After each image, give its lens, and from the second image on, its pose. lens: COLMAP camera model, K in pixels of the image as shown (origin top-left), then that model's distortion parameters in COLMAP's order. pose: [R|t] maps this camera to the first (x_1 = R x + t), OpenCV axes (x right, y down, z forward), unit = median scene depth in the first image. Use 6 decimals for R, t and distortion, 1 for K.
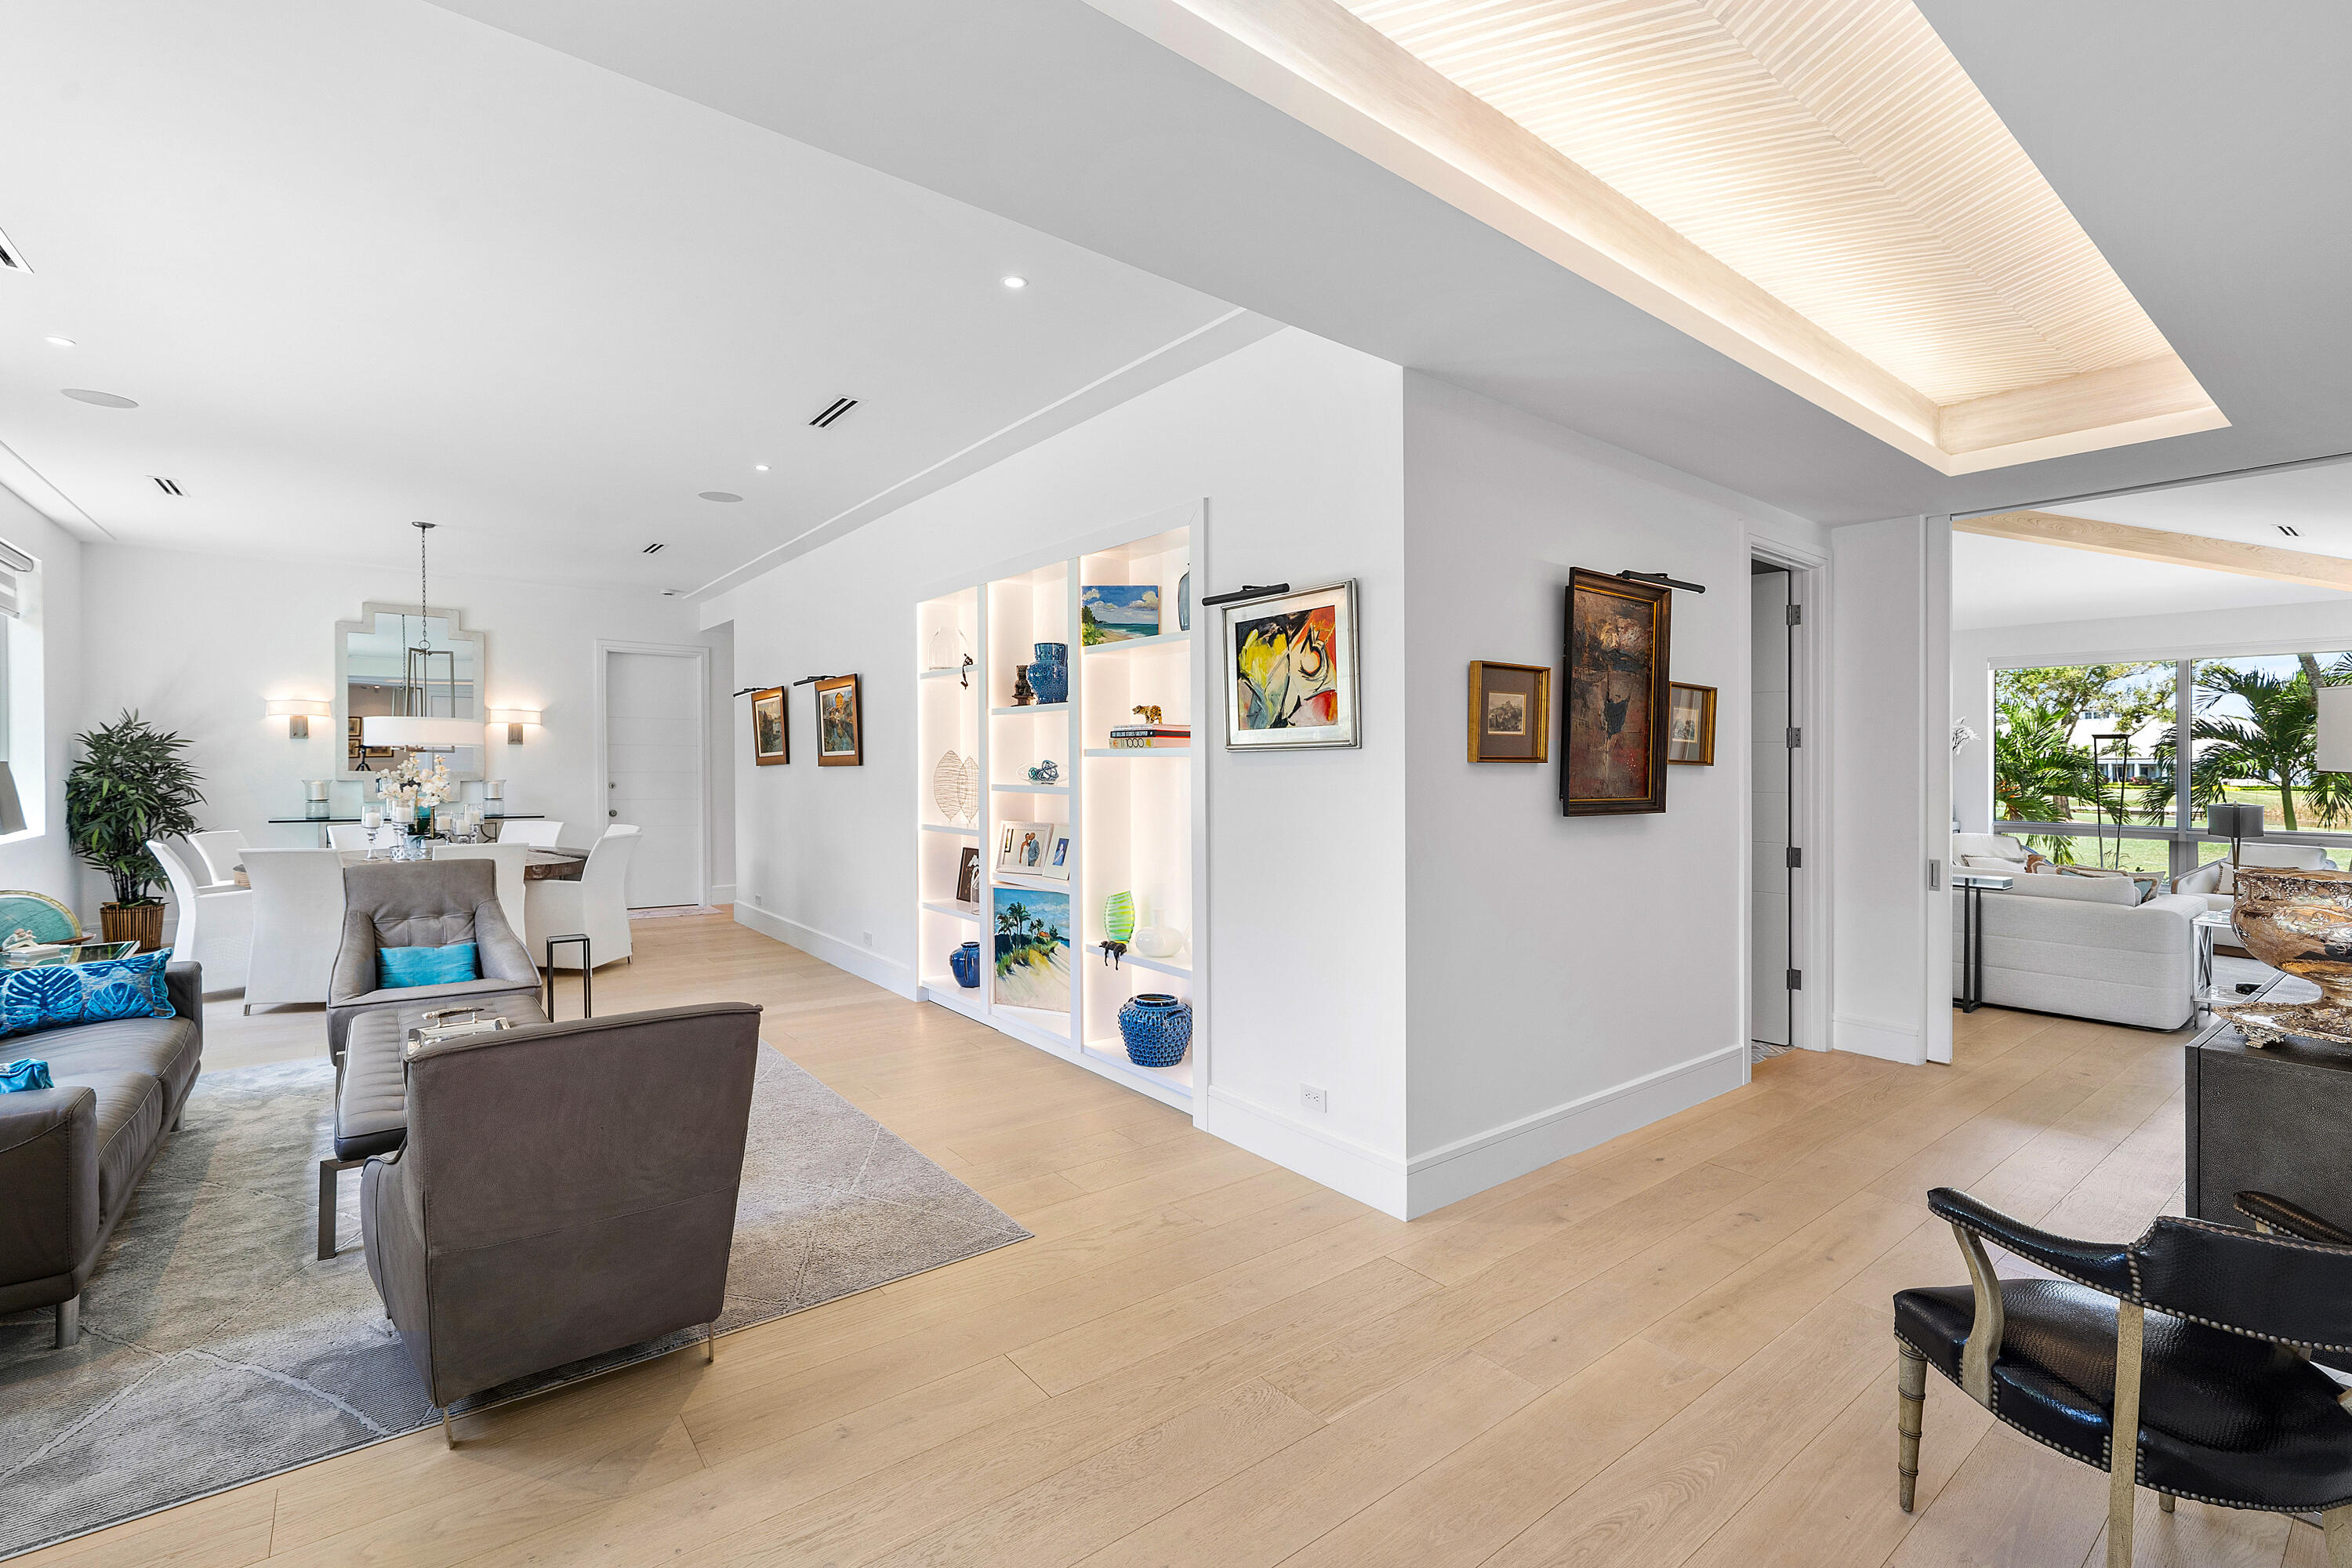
lens RADIAL K [[1048.5, 0, 1176.0], [0, 1048.5, 784.0], [0, 0, 1]] dist [-0.000450, -0.000046]
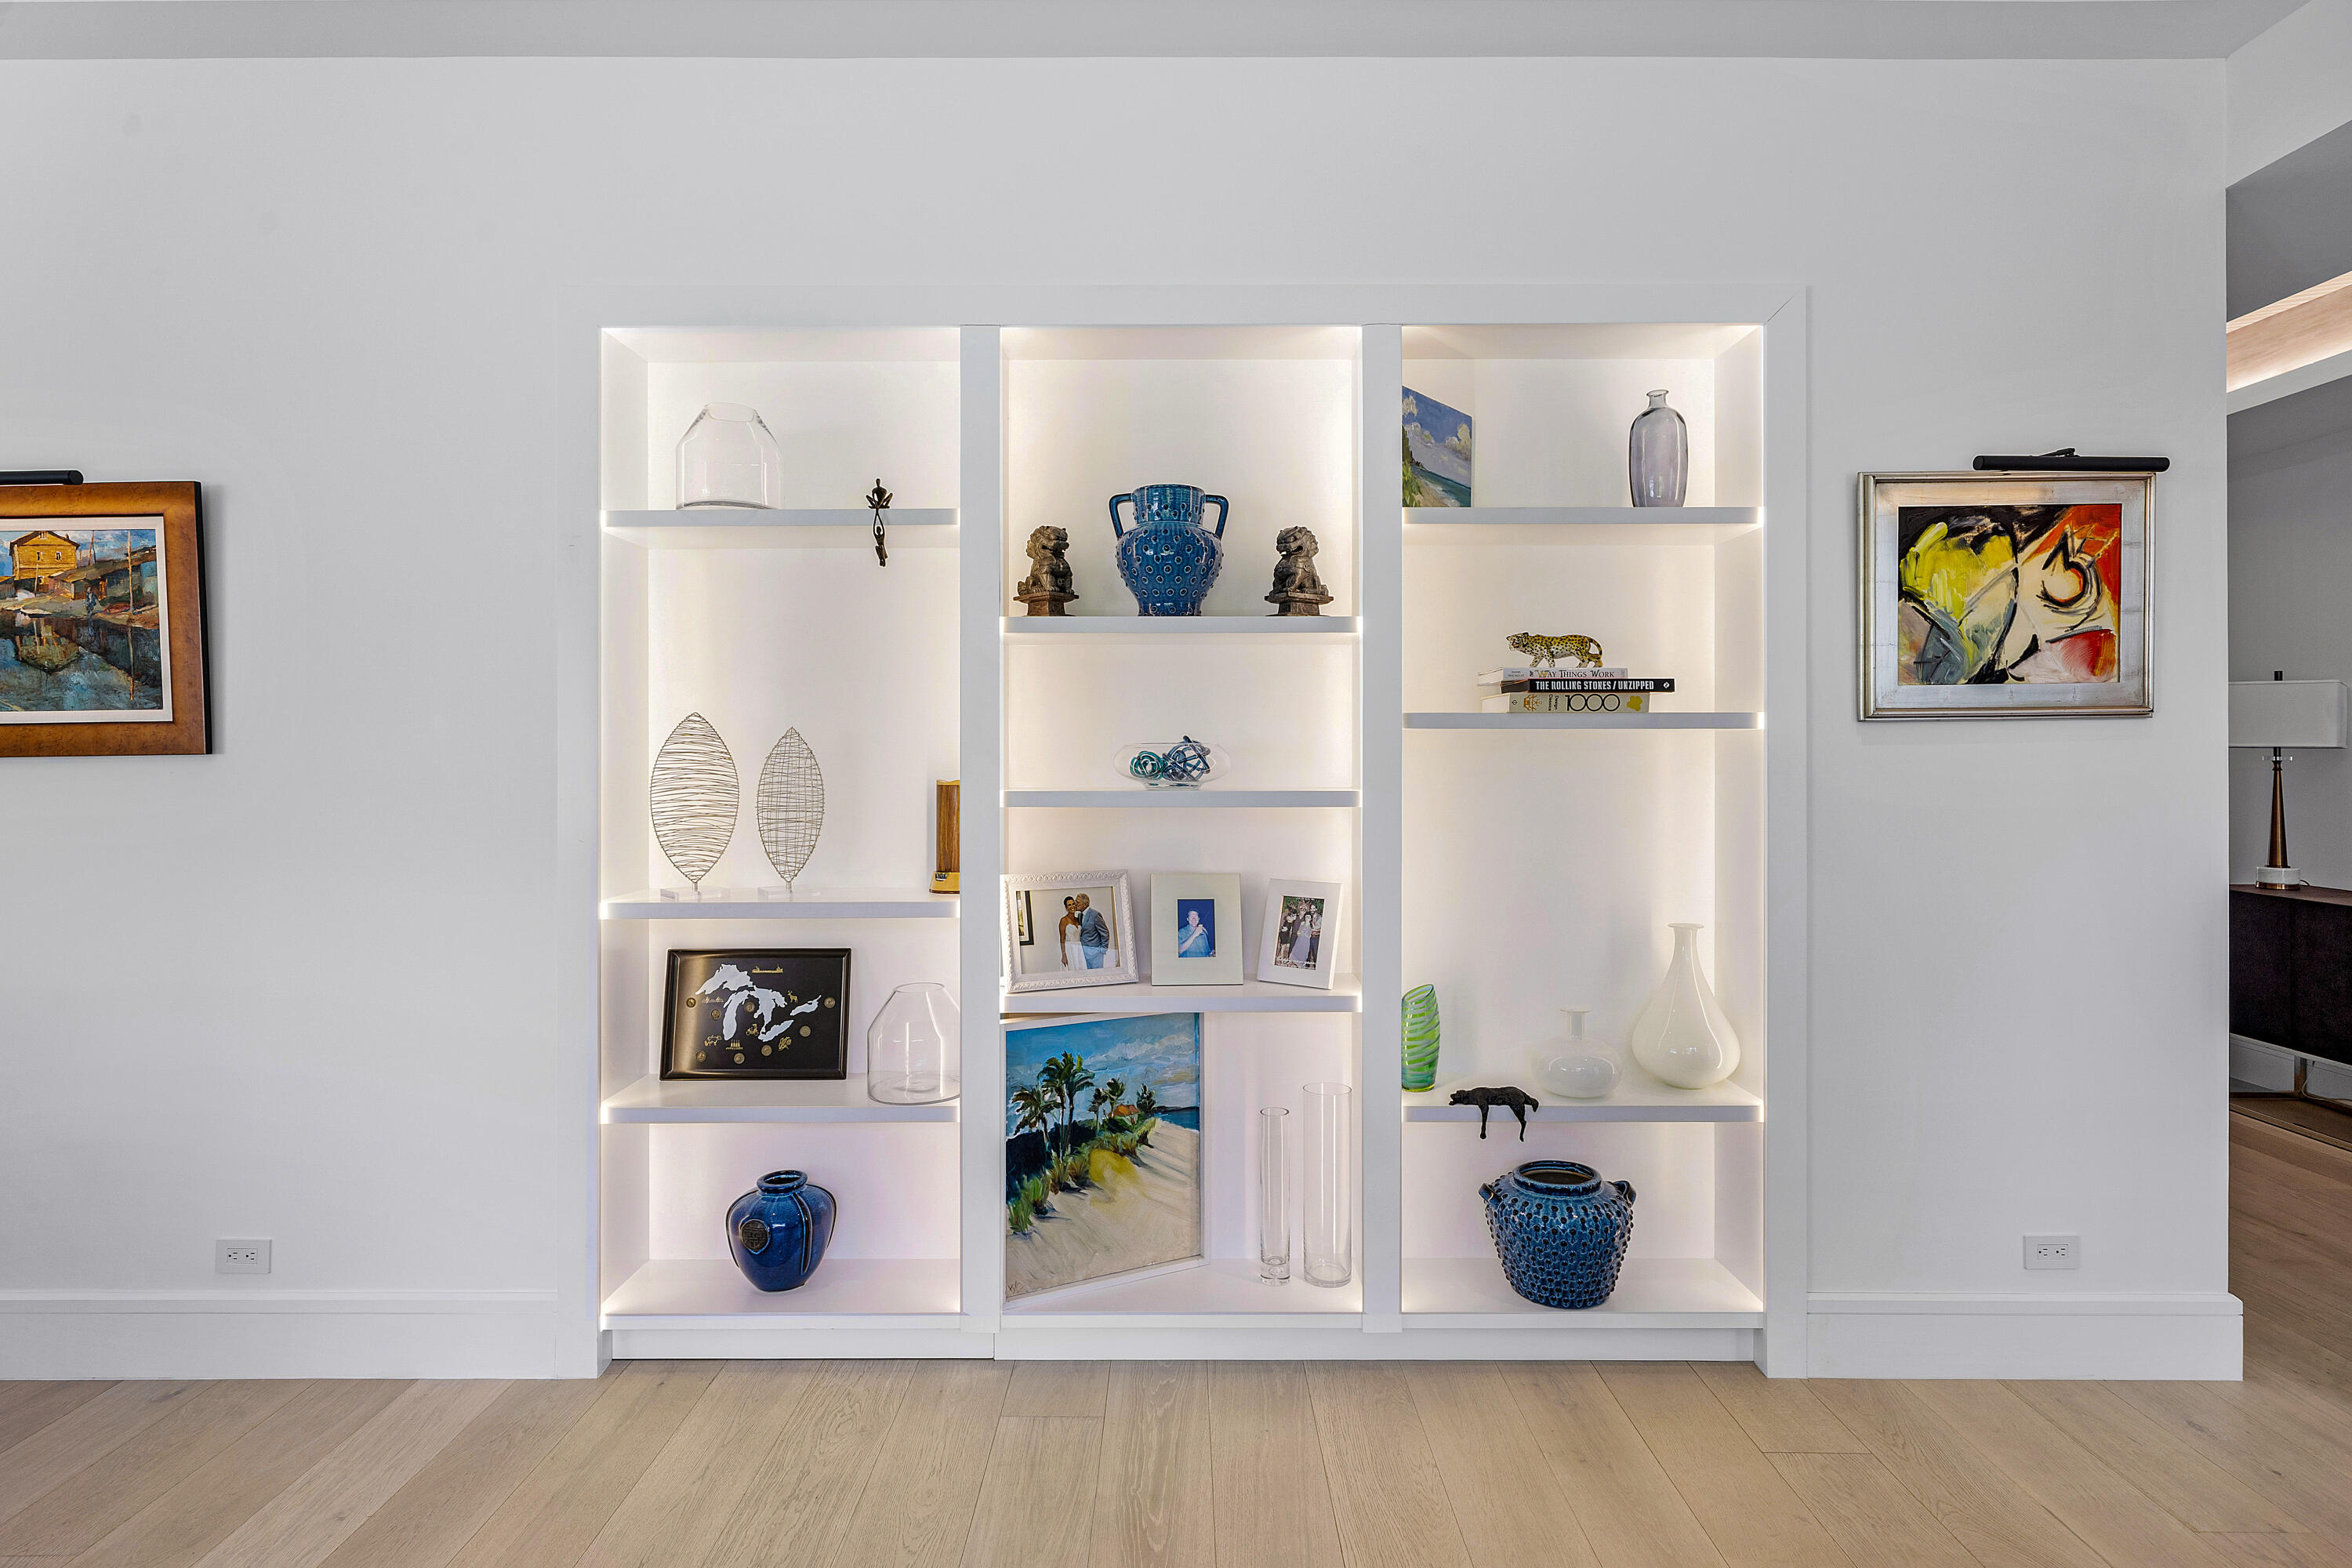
lens RADIAL K [[1236.6, 0, 1188.5], [0, 1236.6, 733.3], [0, 0, 1]] dist [0.005556, -0.000012]
pose [[0.611562, -0.003095, 0.791190, -0.616517], [0.020274, 0.999725, -0.011760, -0.019253], [-0.790937, 0.023232, 0.611457, 0.724153]]
